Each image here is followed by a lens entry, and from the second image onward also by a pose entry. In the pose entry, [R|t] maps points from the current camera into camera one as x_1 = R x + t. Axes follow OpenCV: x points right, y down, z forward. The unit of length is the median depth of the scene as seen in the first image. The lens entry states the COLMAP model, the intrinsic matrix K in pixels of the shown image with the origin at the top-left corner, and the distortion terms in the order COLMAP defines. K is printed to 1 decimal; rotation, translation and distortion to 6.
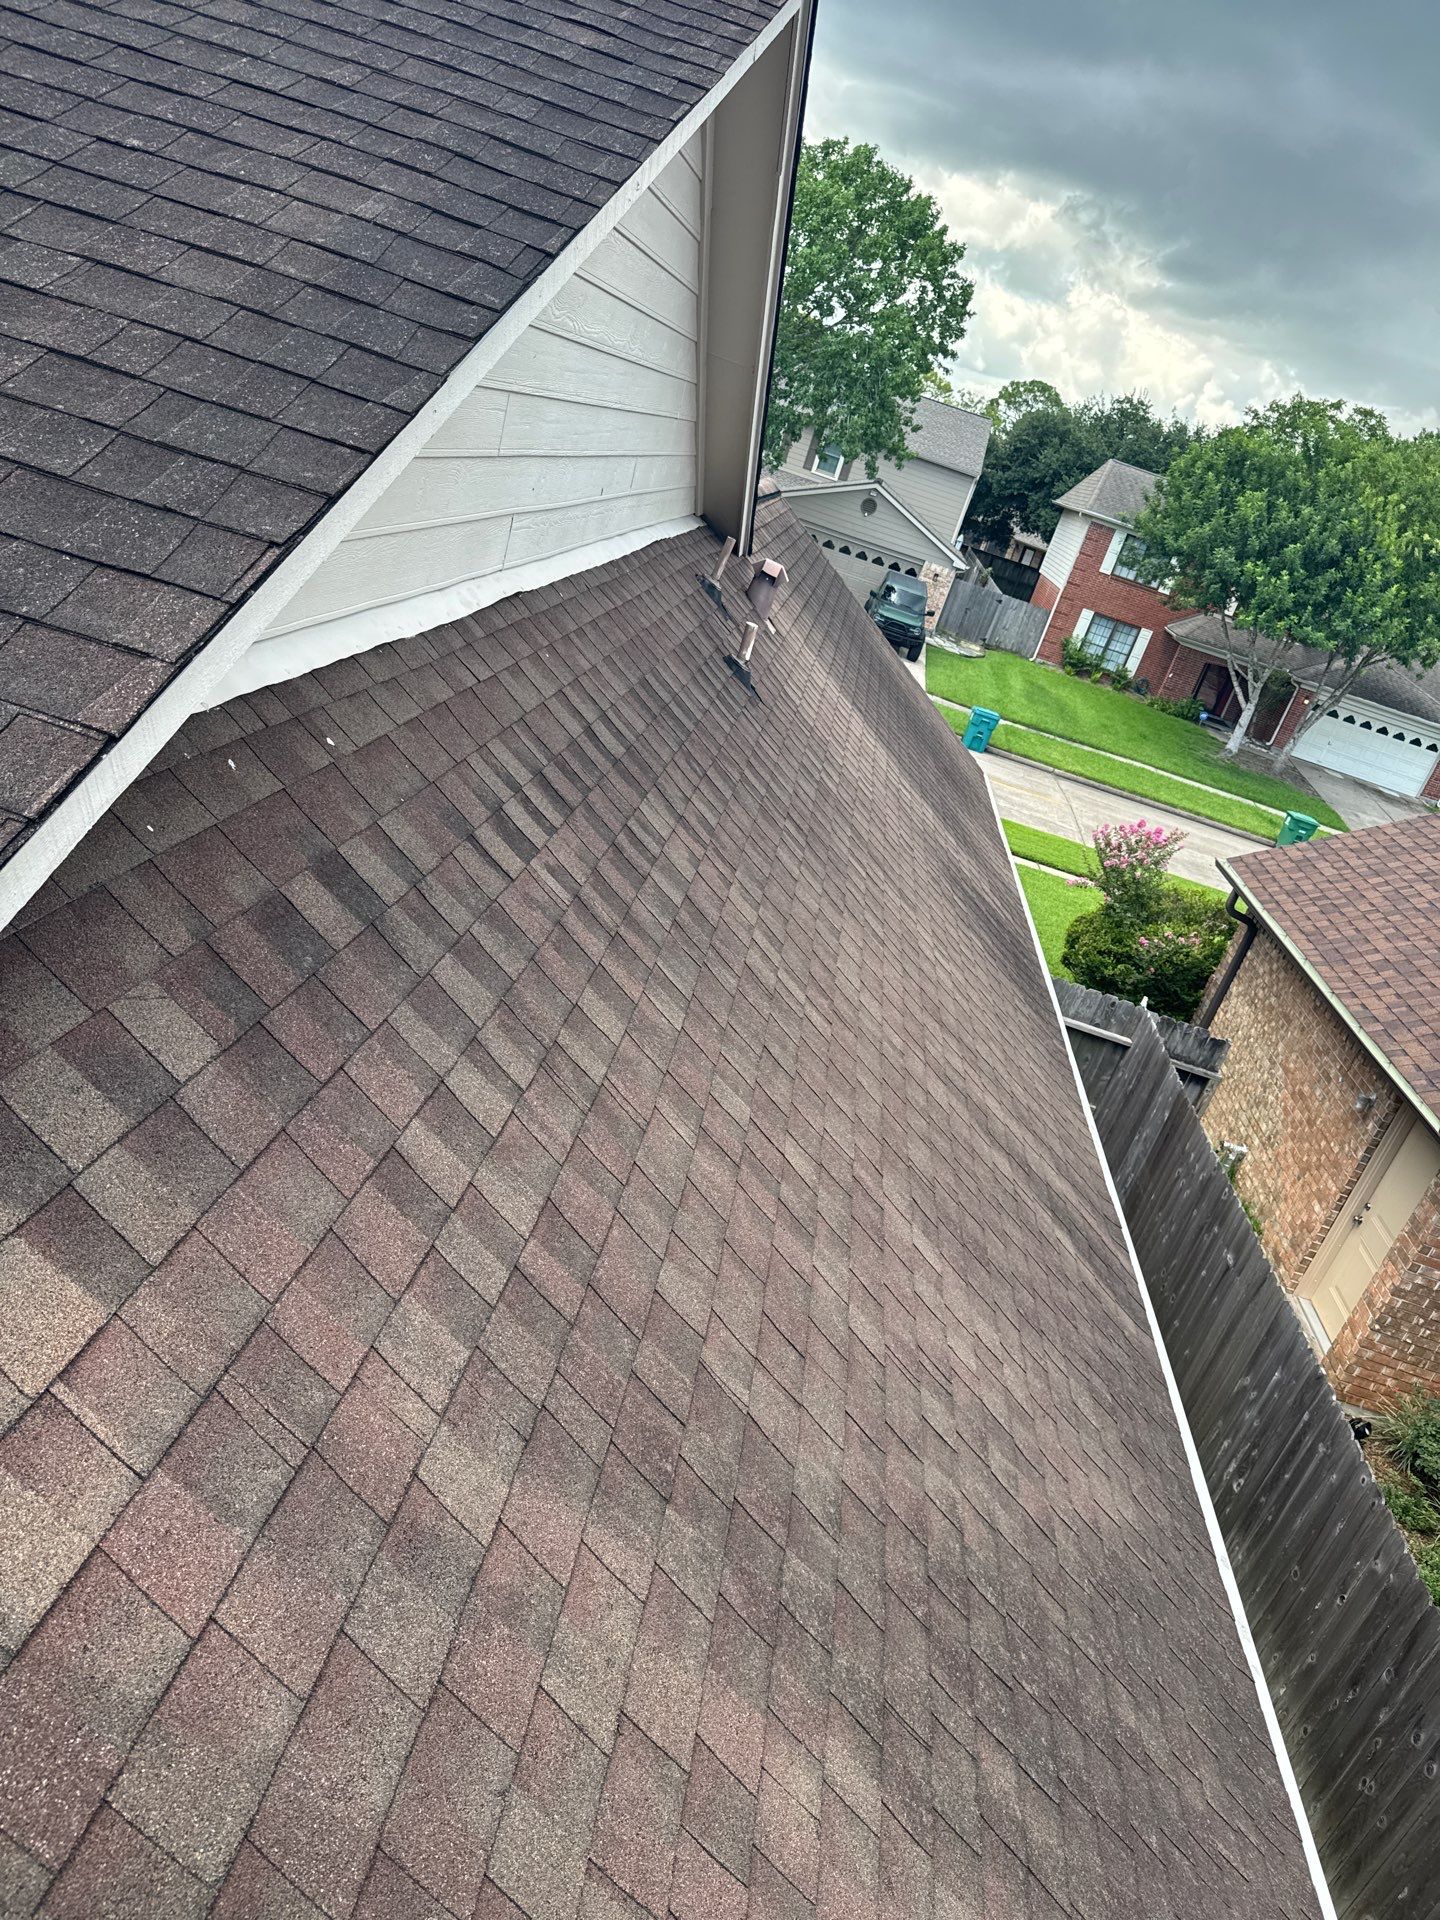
lens RADIAL K [[1363.7, 0, 709.5], [0, 1363.7, 973.5], [0, 0, 1]] dist [0.011875, -0.023811]
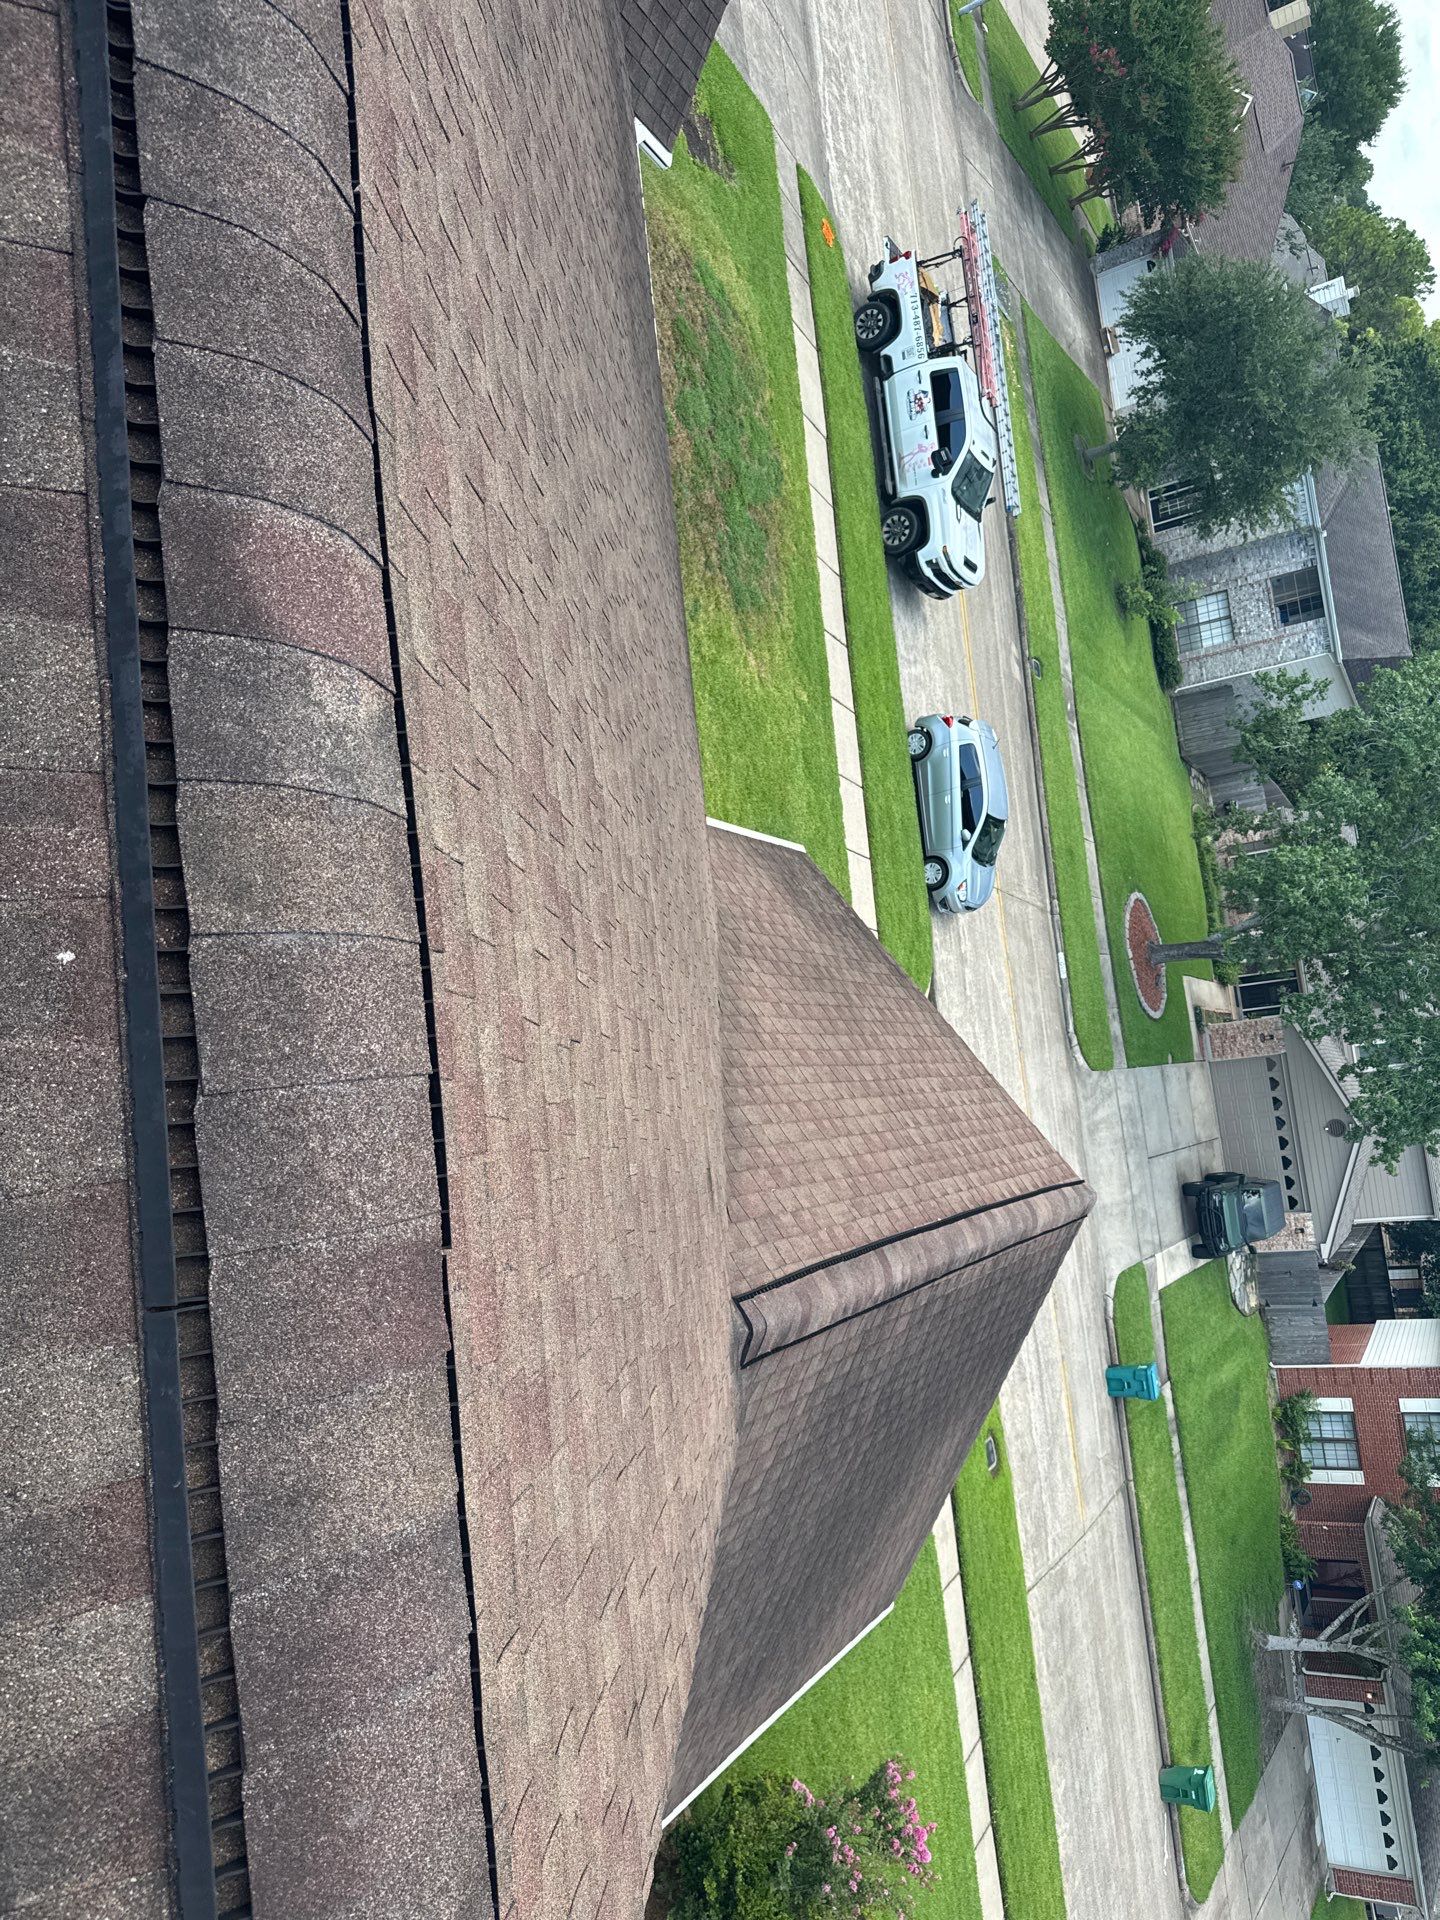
lens RADIAL K [[1360.4, 0, 735.4], [0, 1360.4, 975.5], [0, 0, 1]] dist [0.023764, -0.029574]
pose [[0.419178, 0.897595, -0.136430, -0.015049], [-0.900185, 0.430449, 0.066192, -0.093617], [0.118139, 0.095066, 0.988436, 0.070944]]
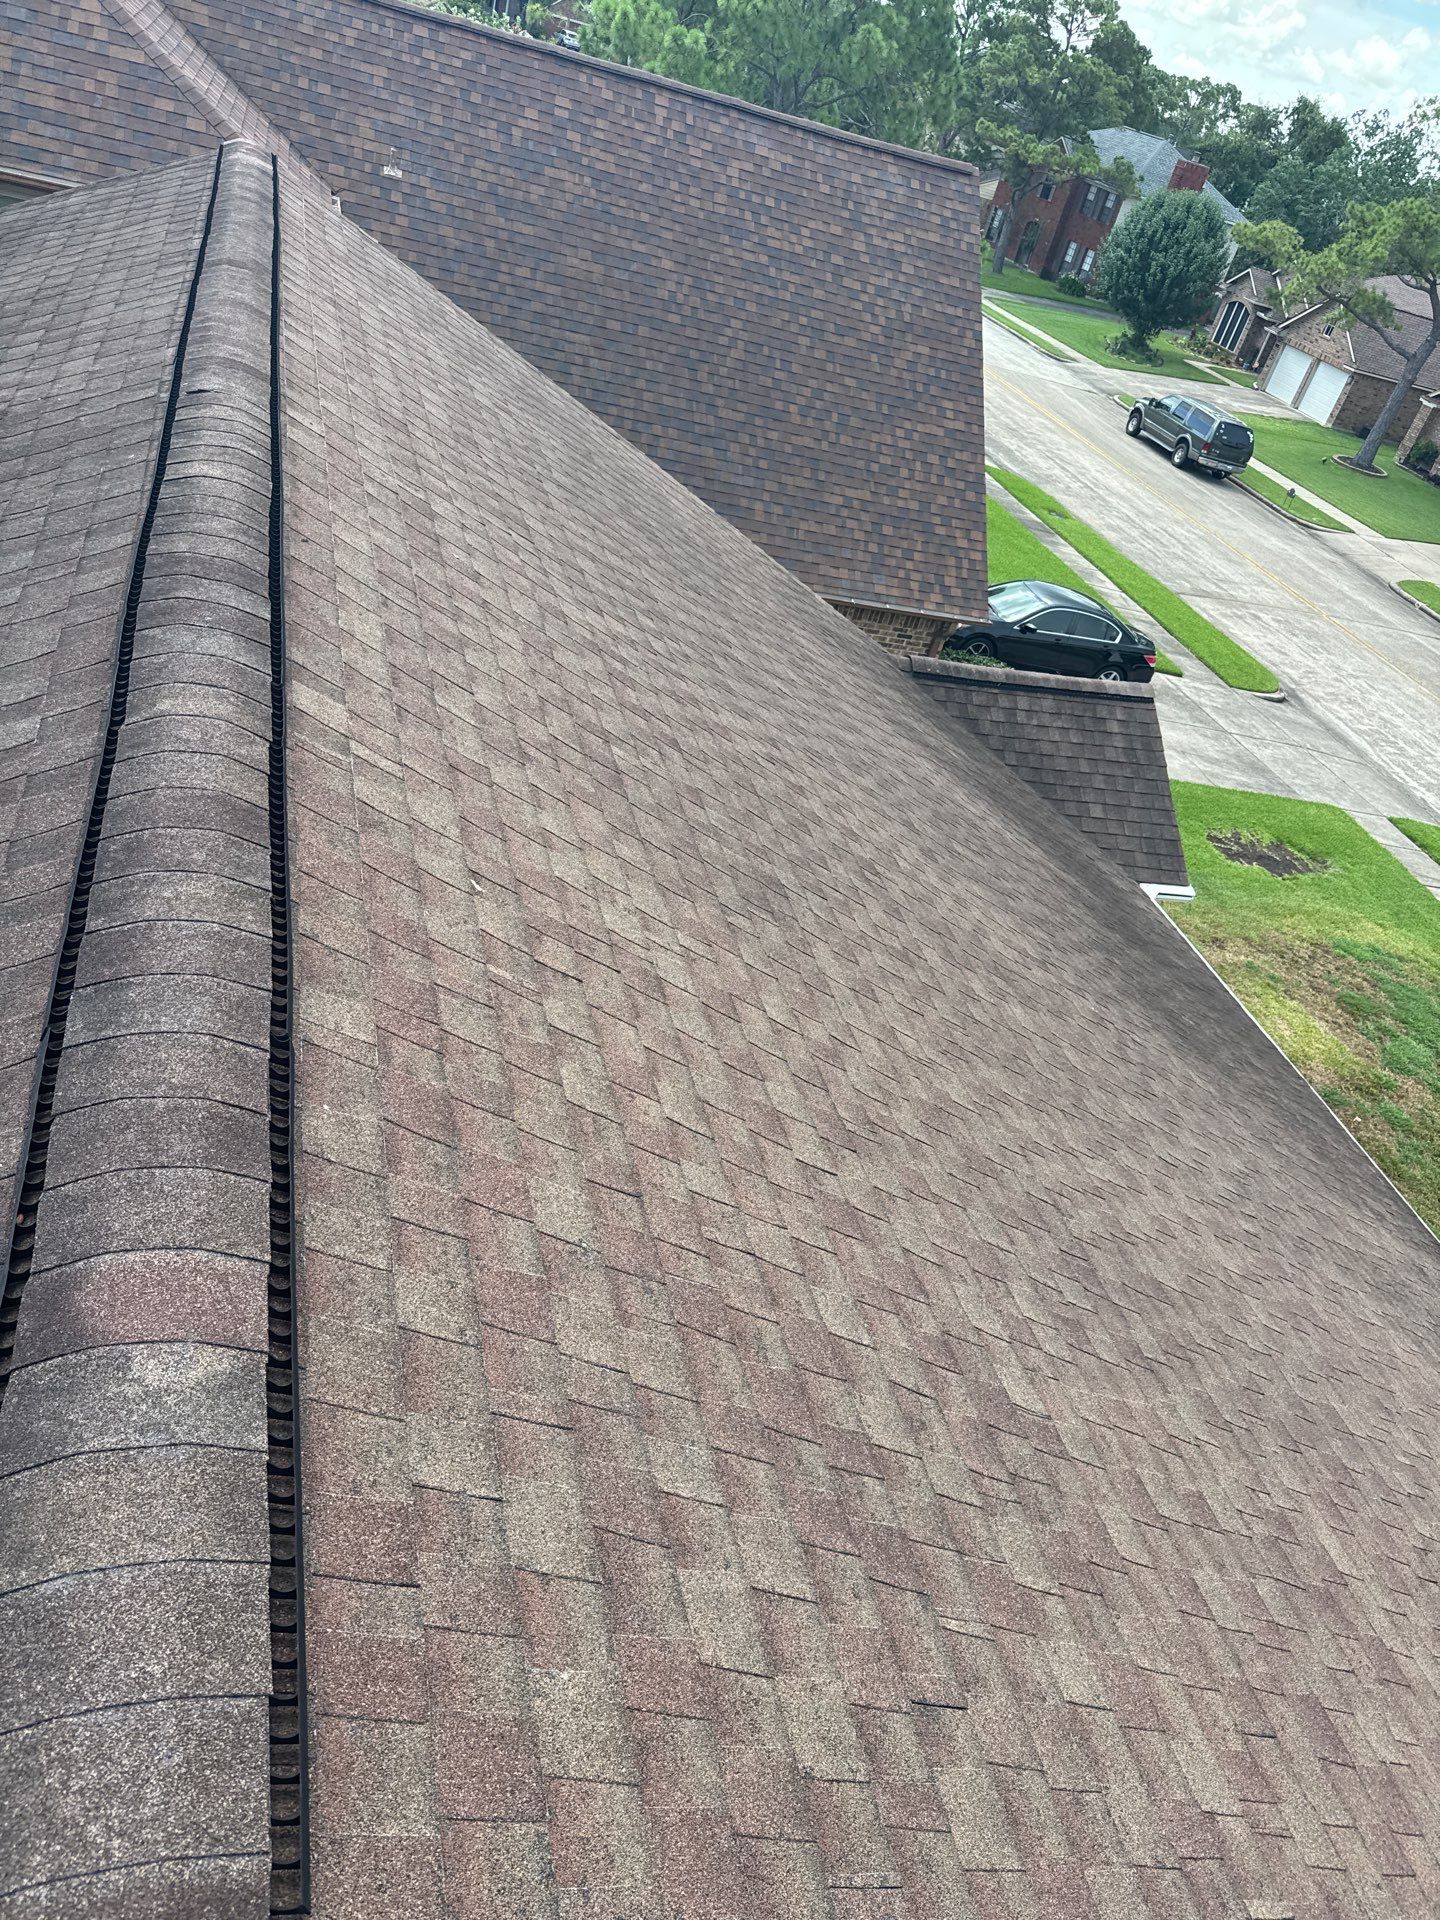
lens RADIAL K [[1360.4, 0, 711.4], [0, 1360.4, 954.8], [0, 0, 1]] dist [0.023764, -0.029574]
pose [[0.422397, 0.346976, -0.837370, 0.003506], [-0.474818, 0.871635, 0.121660, -0.106736], [0.772094, 0.346209, 0.532926, 0.087429]]
